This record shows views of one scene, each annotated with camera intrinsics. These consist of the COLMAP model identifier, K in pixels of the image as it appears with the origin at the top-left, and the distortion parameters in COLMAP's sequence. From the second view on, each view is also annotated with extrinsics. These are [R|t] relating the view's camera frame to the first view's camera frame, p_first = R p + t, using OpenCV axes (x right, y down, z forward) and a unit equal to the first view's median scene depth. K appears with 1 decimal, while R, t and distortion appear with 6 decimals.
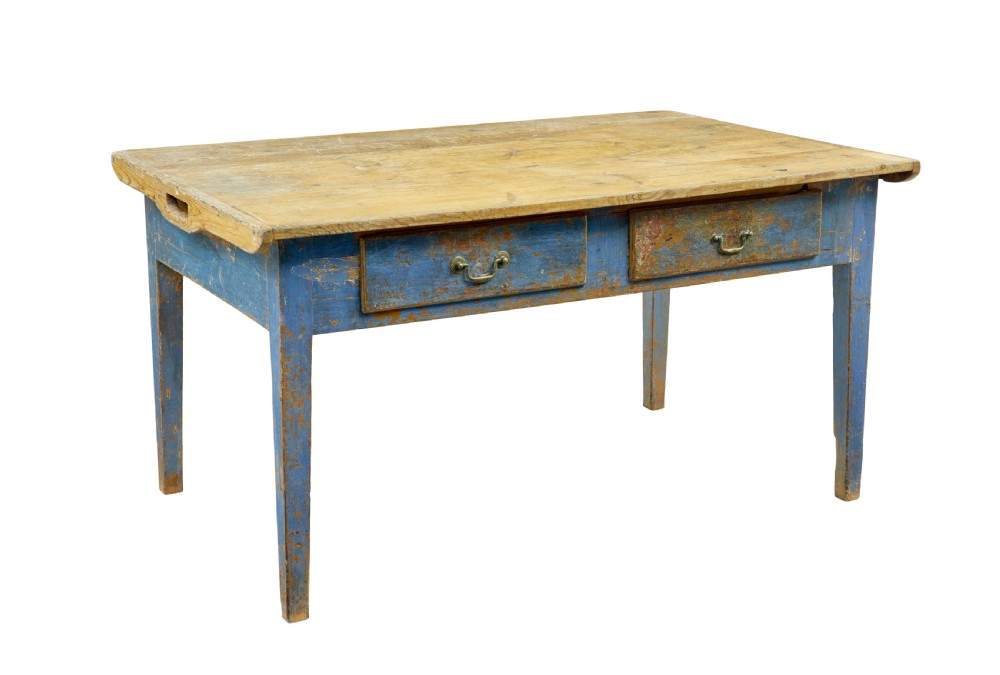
lens RADIAL K [[1797.8, 0, 536.8], [0, 1797.8, 339.4], [0, 0, 1]] dist [-0.012703, 0.023811]
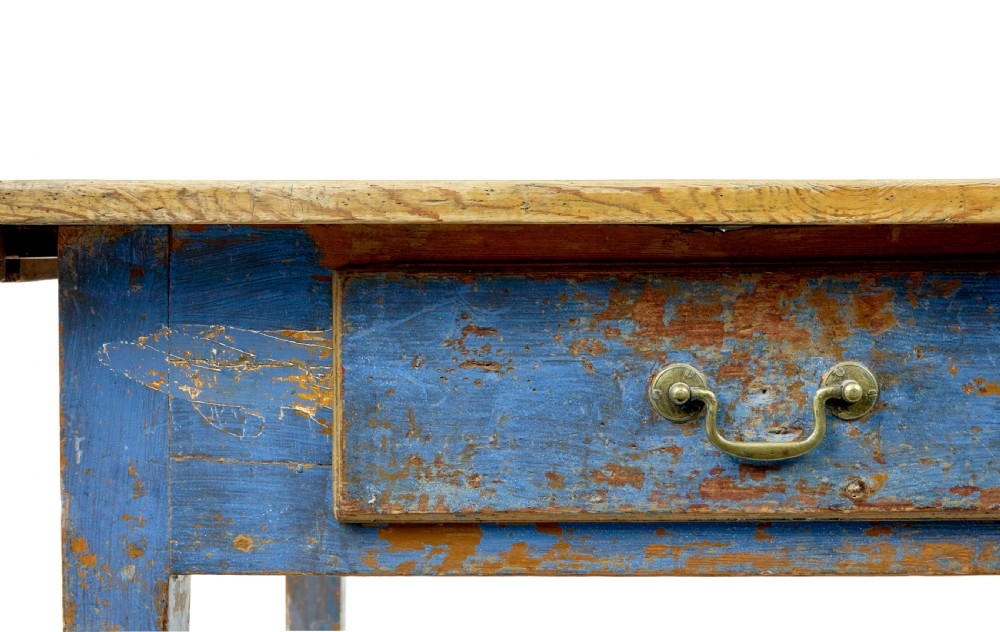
lens RADIAL K [[1782.3, 0, 574.6], [0, 1782.3, 226.9], [0, 0, 1]] dist [-0.007589, -0.234484]
pose [[0.861081, -0.010980, -0.508350, 0.087535], [-0.122948, 0.965603, -0.229115, 0.001394], [0.493380, 0.259787, 0.830113, 0.715611]]
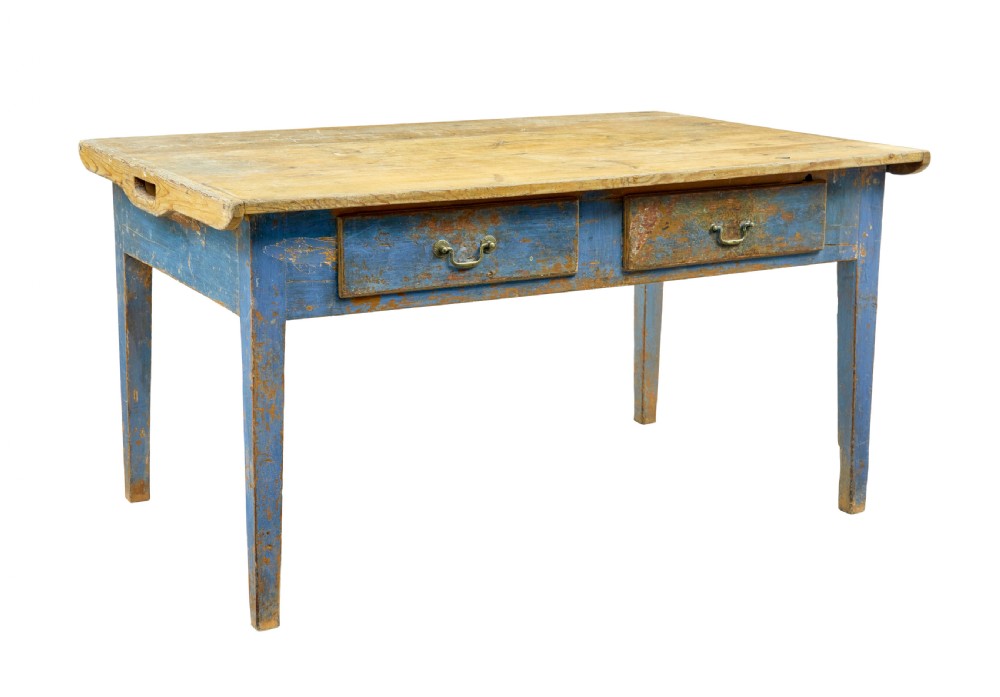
lens RADIAL K [[1783.9, 0, 500.0], [0, 1783.9, 348.5], [0, 0, 1]] dist [-0.015052, -0.053377]
pose [[0.999933, 0.005596, -0.010127, -0.003526], [-0.005894, 0.999543, -0.029657, 0.036724], [0.009957, 0.029715, 0.999509, 0.068171]]
